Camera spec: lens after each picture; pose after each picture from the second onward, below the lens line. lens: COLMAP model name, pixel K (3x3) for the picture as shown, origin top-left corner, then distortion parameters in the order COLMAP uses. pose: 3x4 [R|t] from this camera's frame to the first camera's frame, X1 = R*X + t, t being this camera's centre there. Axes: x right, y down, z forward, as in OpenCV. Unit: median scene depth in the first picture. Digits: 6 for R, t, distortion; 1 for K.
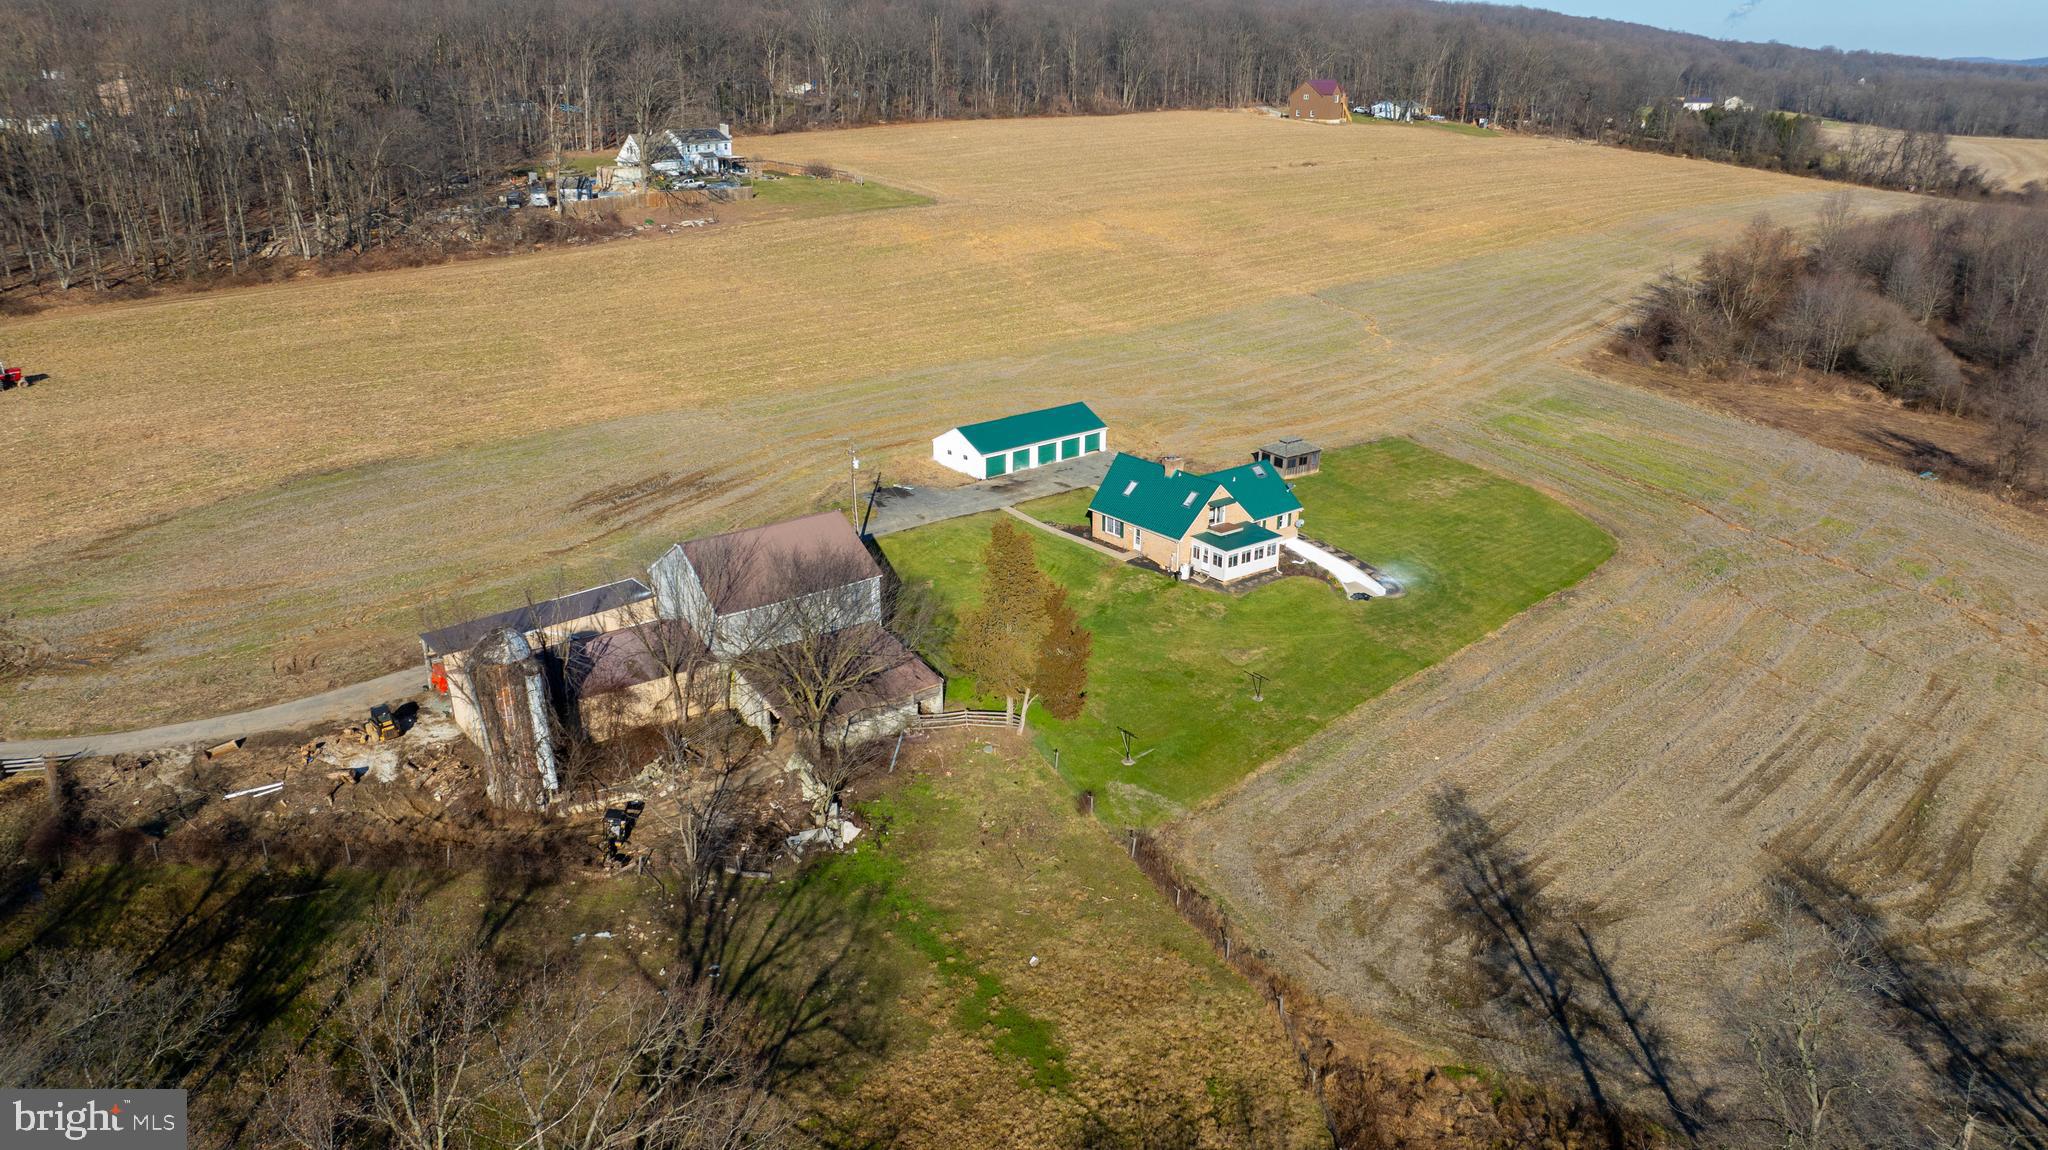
lens RADIAL K [[1477.1, 0, 1024.0], [0, 1477.1, 575.0], [0, 0, 1]] dist [-0.035736, 0.035045]
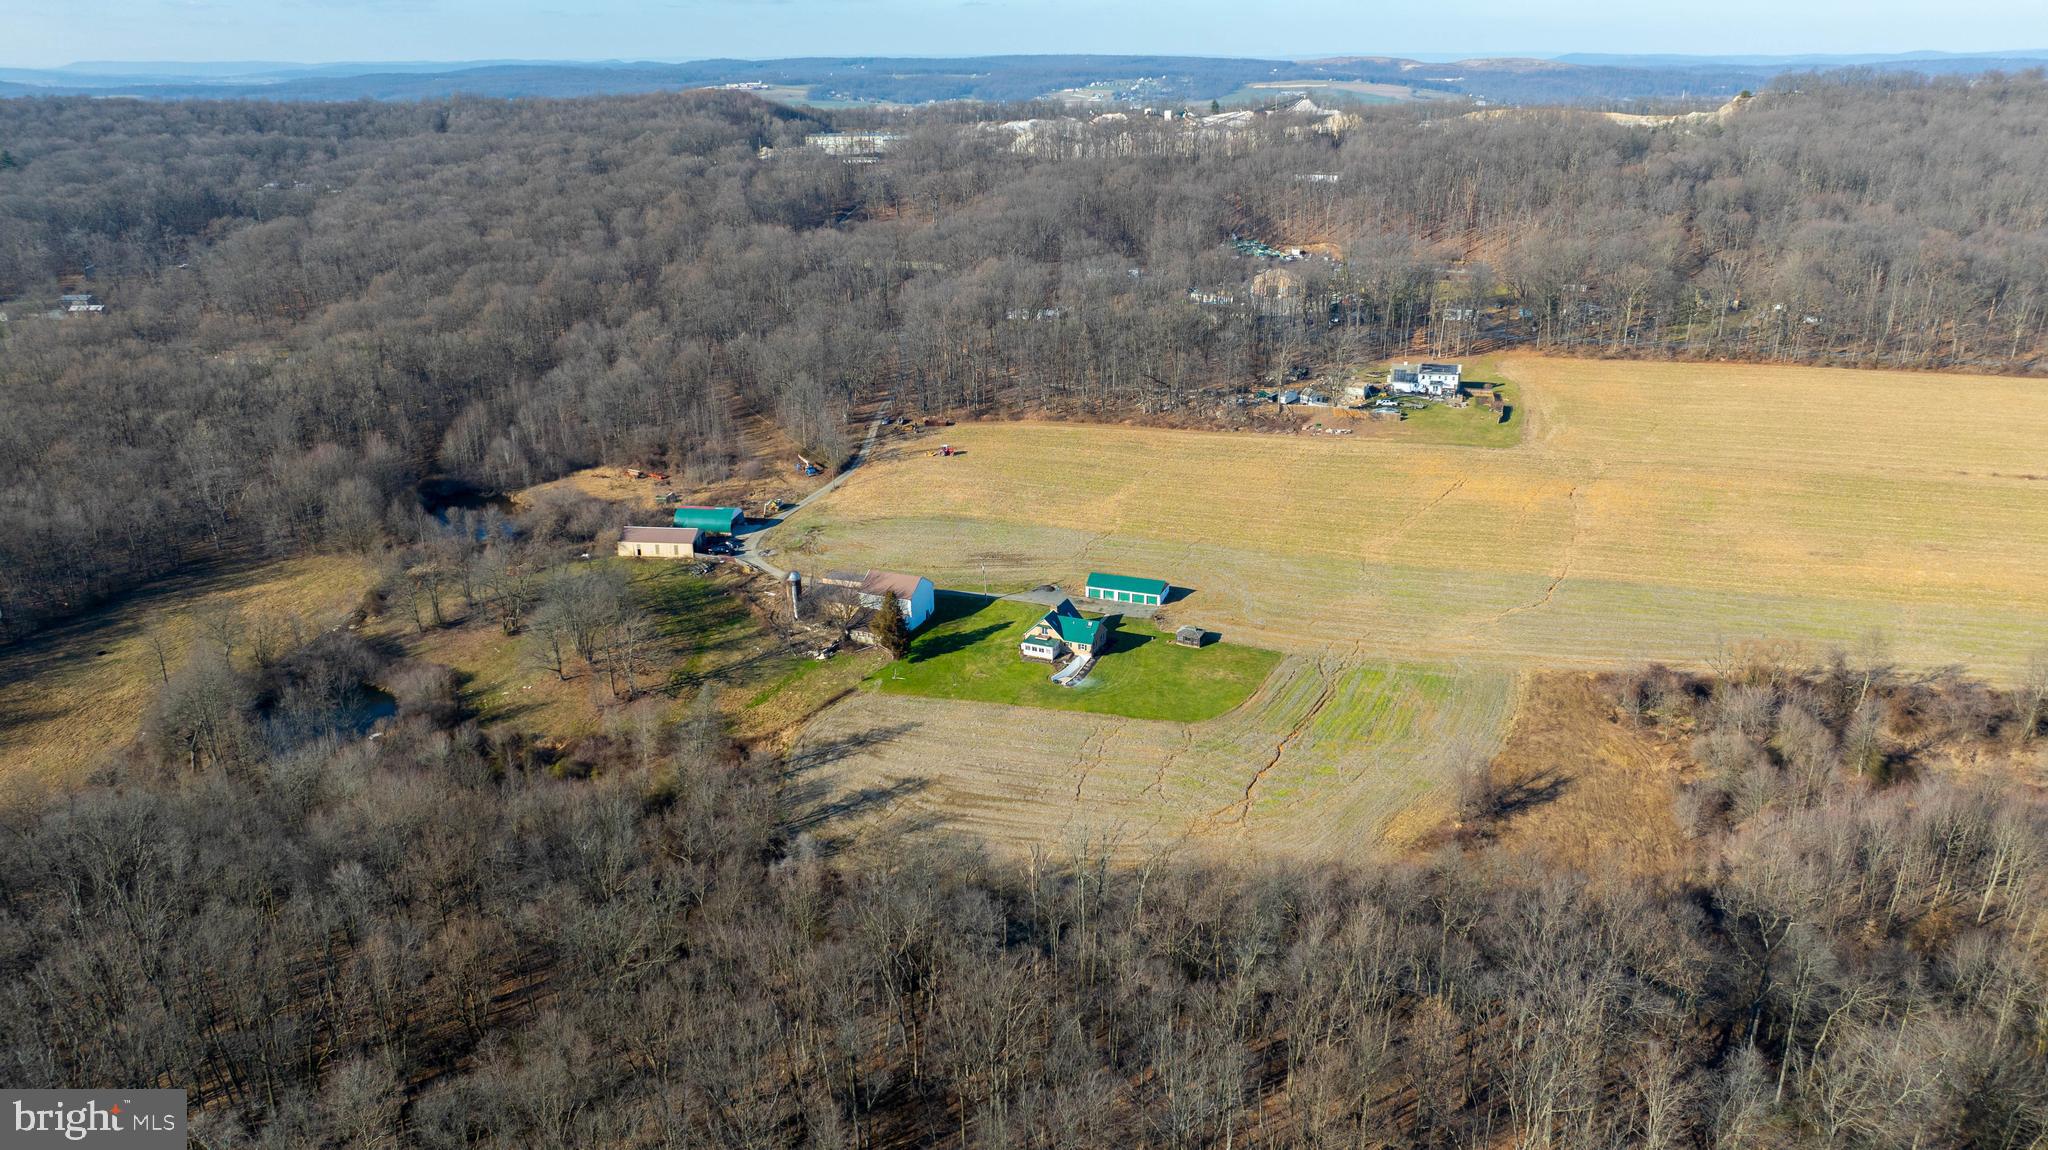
lens RADIAL K [[1477.1, 0, 1024.0], [0, 1477.1, 575.0], [0, 0, 1]] dist [-0.035736, 0.035045]
pose [[0.465263, 0.298919, -0.833173, 1.782225], [-0.287857, 0.941188, 0.176926, -0.462241], [0.837059, 0.157518, 0.523946, -0.281965]]
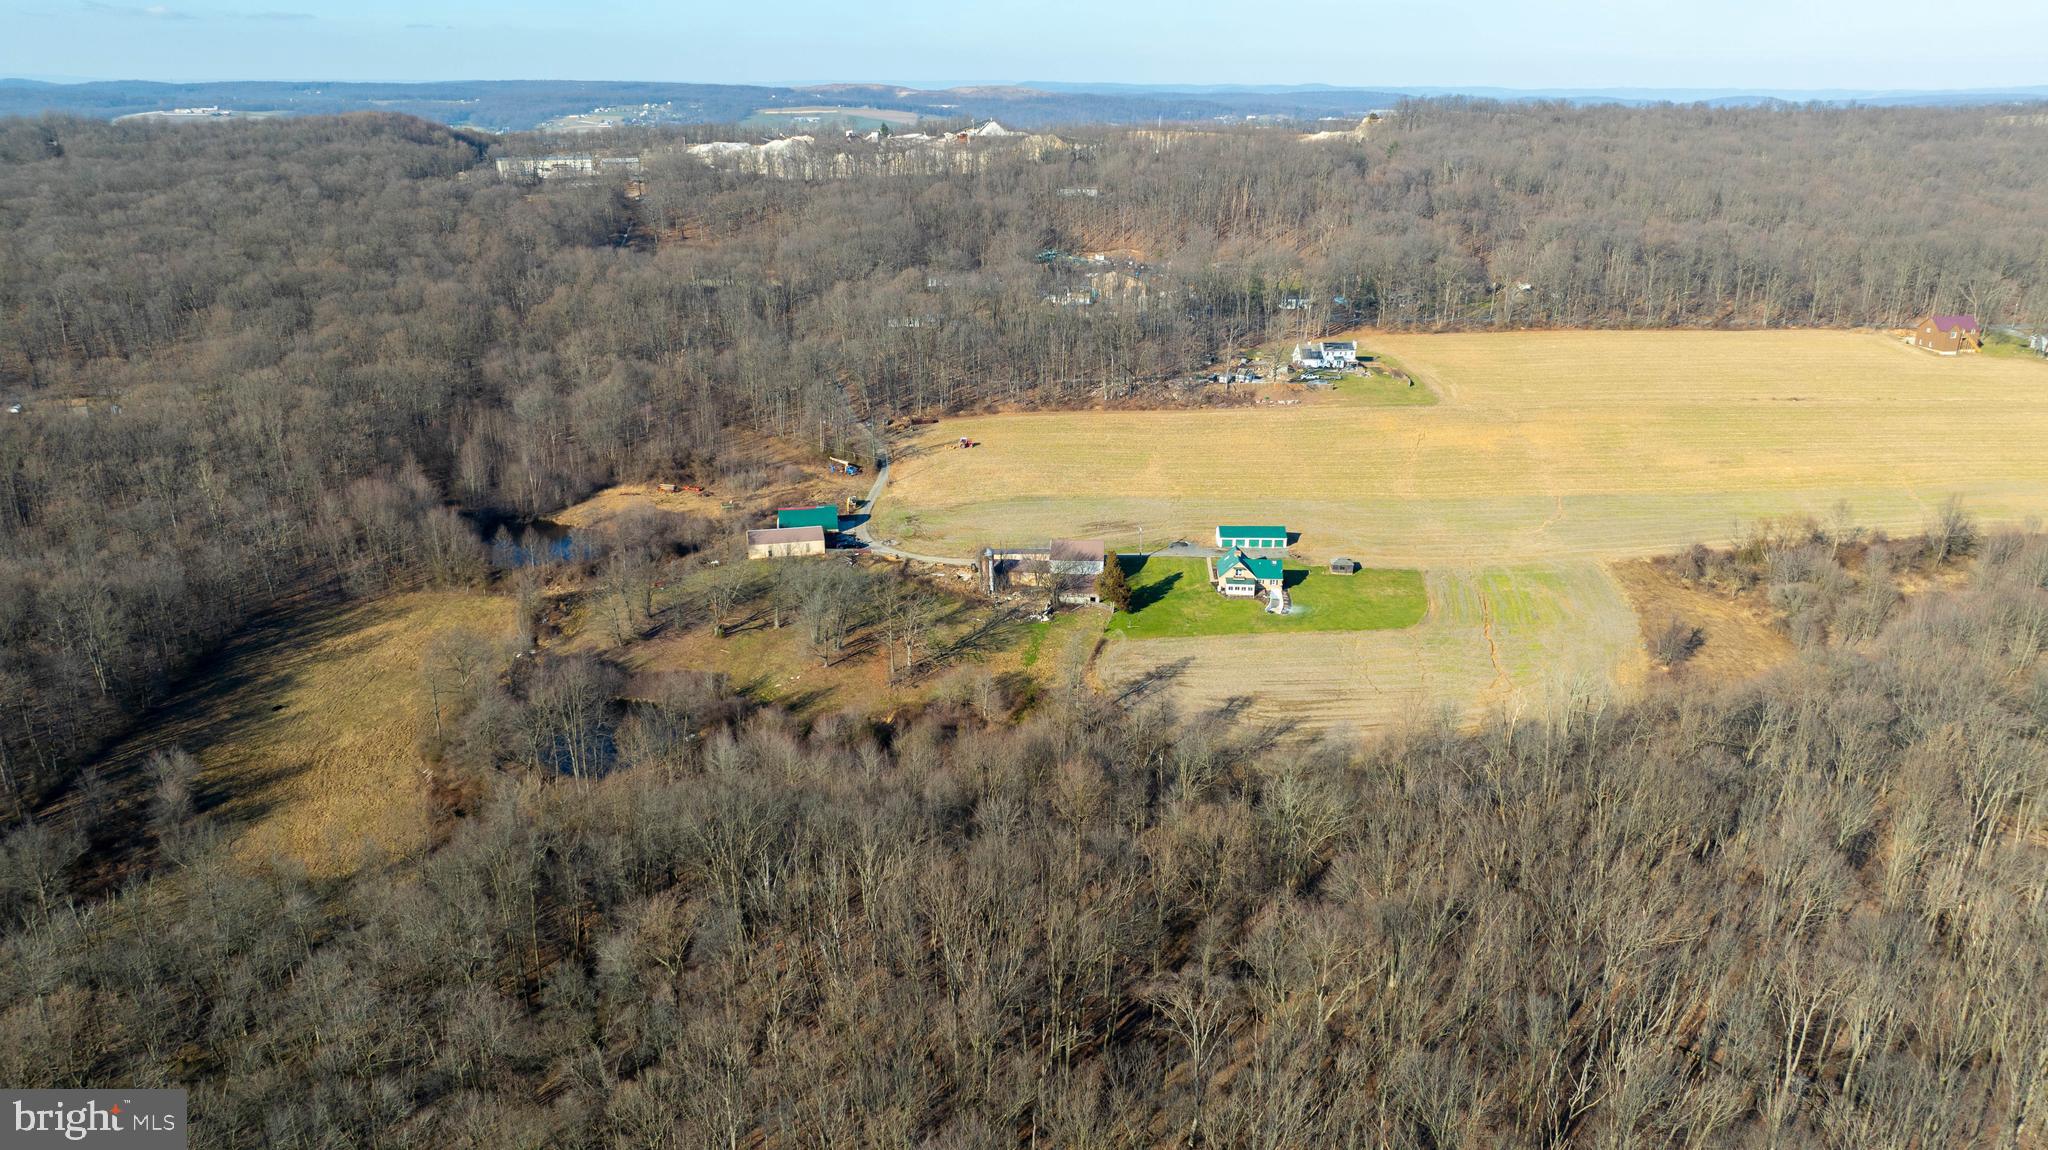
lens RADIAL K [[1477.1, 0, 1024.0], [0, 1477.1, 575.0], [0, 0, 1]] dist [-0.035736, 0.035045]
pose [[0.745014, 0.222166, -0.628964, 1.347518], [-0.228600, 0.970843, 0.072147, -0.122952], [0.626655, 0.090030, 0.774079, -1.228124]]
